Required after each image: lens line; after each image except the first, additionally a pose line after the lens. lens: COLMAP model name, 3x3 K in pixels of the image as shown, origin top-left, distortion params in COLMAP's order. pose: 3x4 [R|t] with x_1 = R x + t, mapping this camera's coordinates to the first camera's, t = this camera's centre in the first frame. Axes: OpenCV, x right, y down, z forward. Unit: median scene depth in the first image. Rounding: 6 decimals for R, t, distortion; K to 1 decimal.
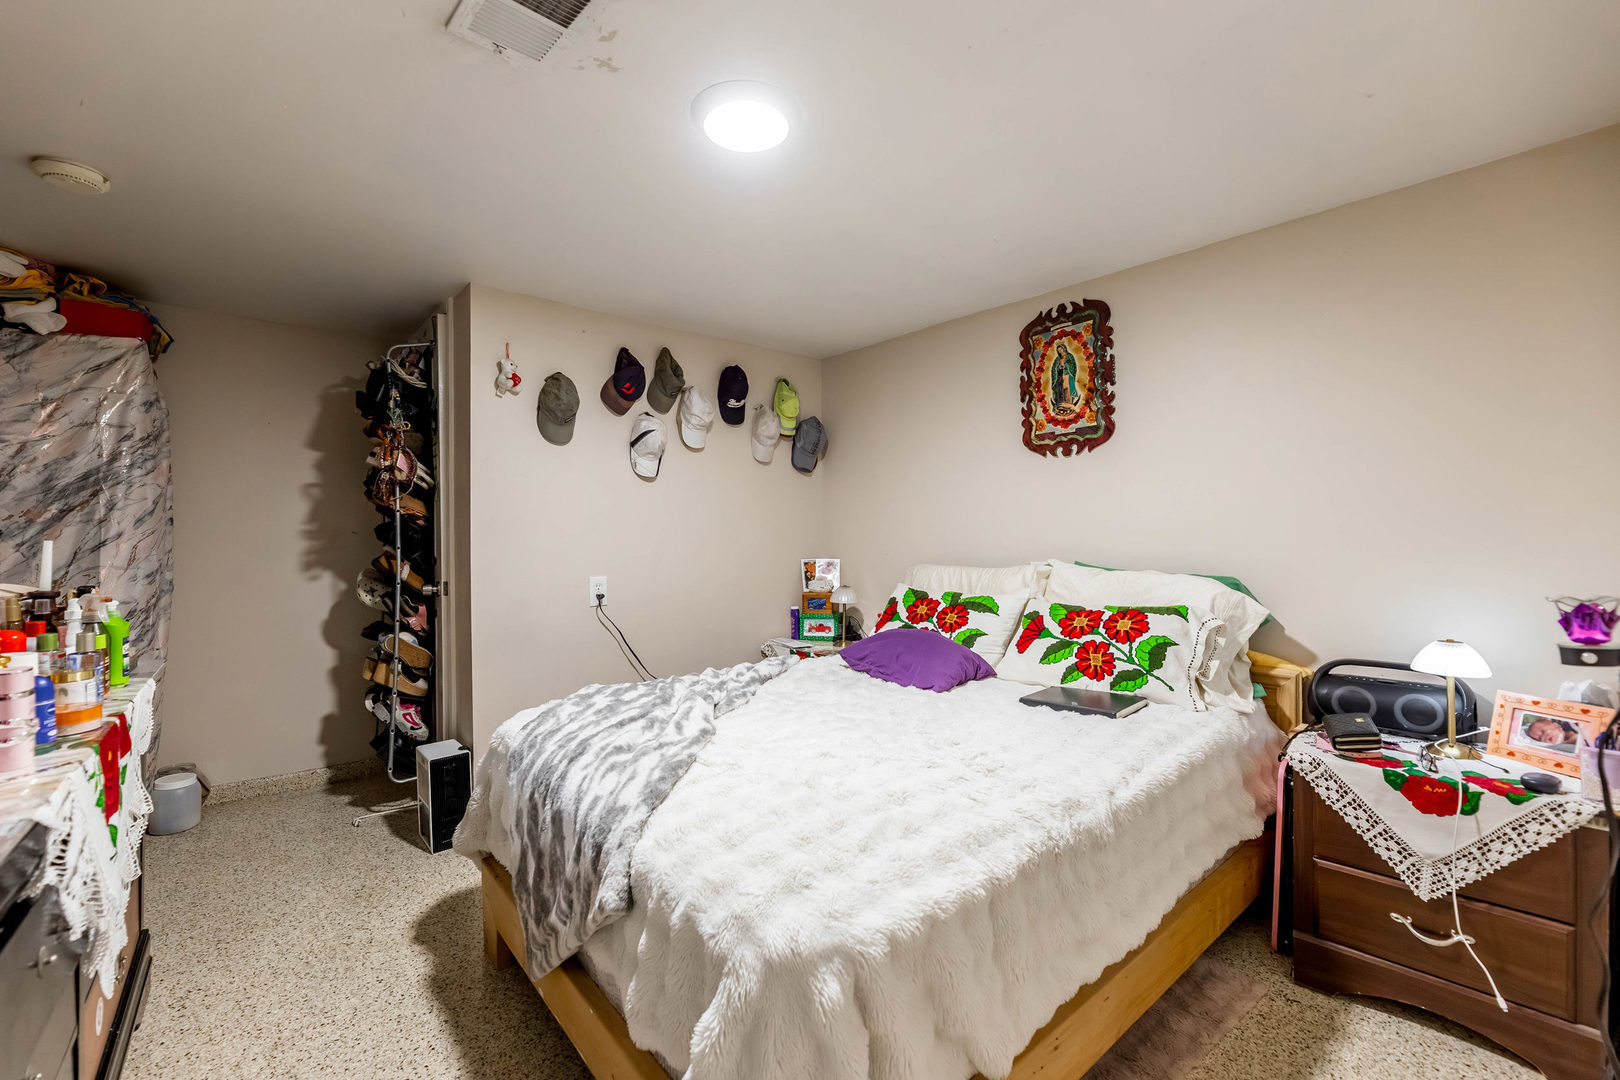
lens RADIAL K [[656.7, 0, 780.4], [0, 656.7, 535.0], [0, 0, 1]] dist [-0.000464, 0.000448]
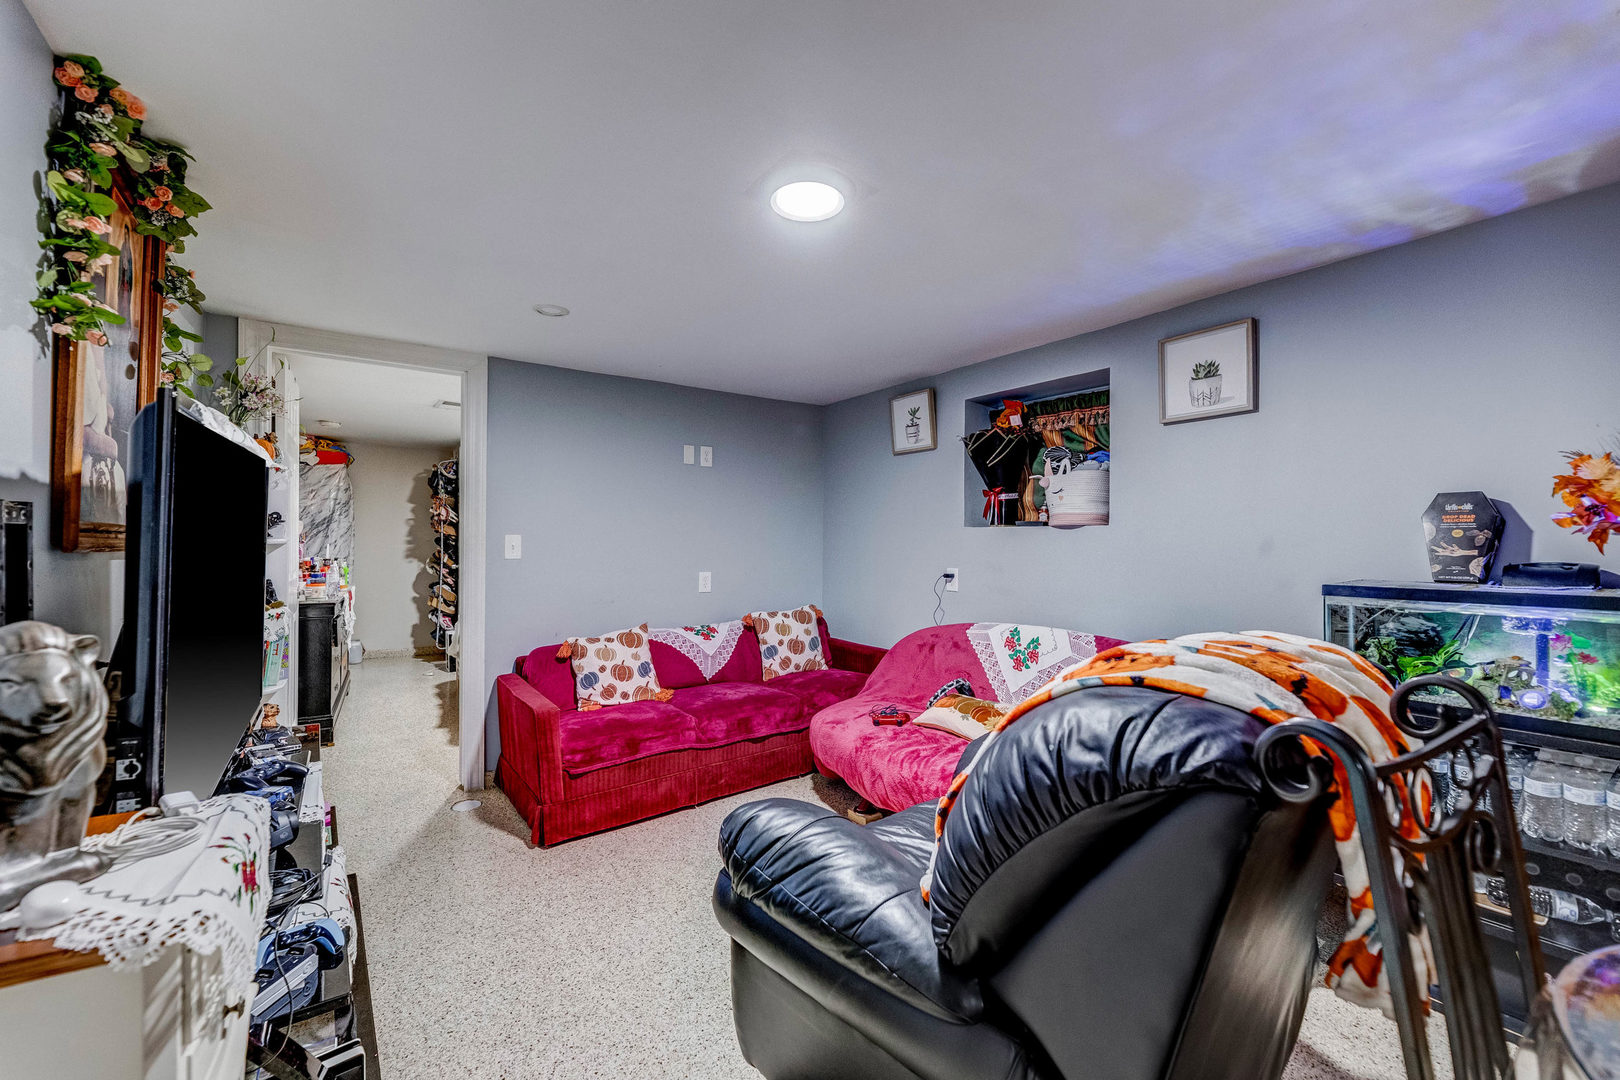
lens RADIAL K [[656.7, 0, 801.3], [0, 656.7, 541.4], [0, 0, 1]] dist [-0.000464, 0.000448]
pose [[0.993149, 0.008875, -0.116518, 0.916552], [-0.009338, 0.999951, -0.003432, -0.008061], [0.116482, 0.004497, 0.993183, -1.116201]]
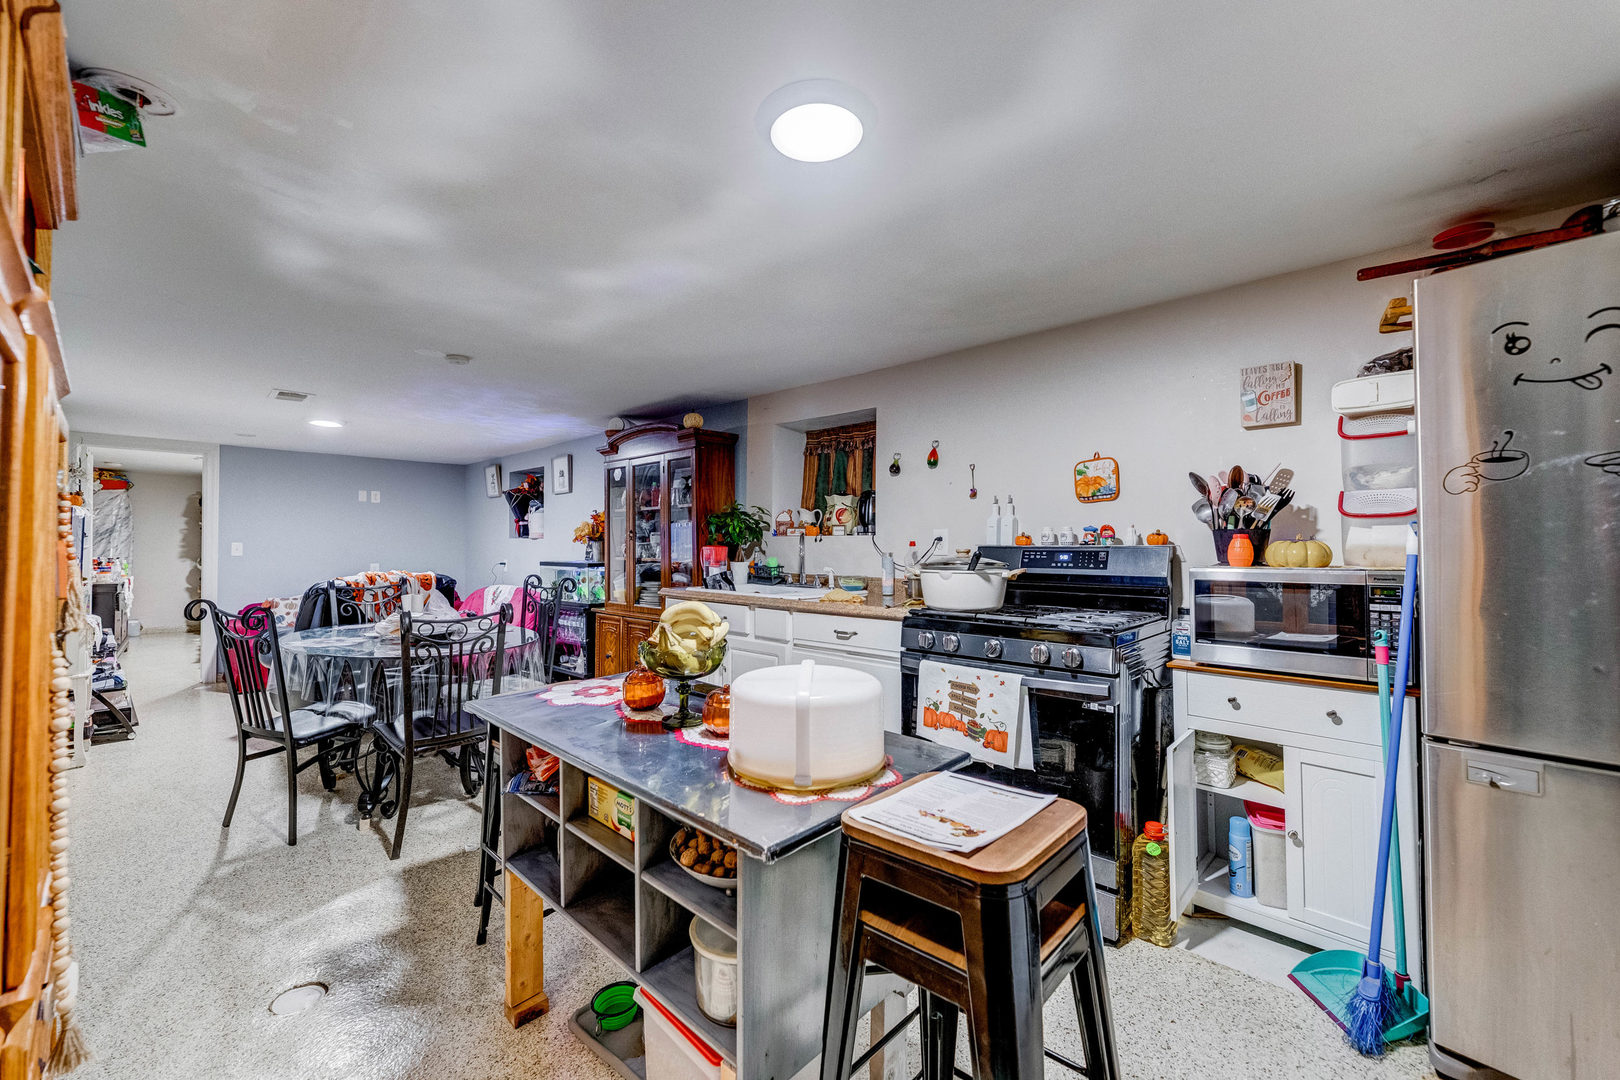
lens RADIAL K [[656.7, 0, 820.1], [0, 656.7, 545.0], [0, 0, 1]] dist [-0.000464, 0.000448]
pose [[0.995961, 0.009086, 0.089325, 2.012756], [-0.008406, 0.999933, -0.007986, -0.009007], [-0.089391, 0.007203, 0.995971, -2.355489]]
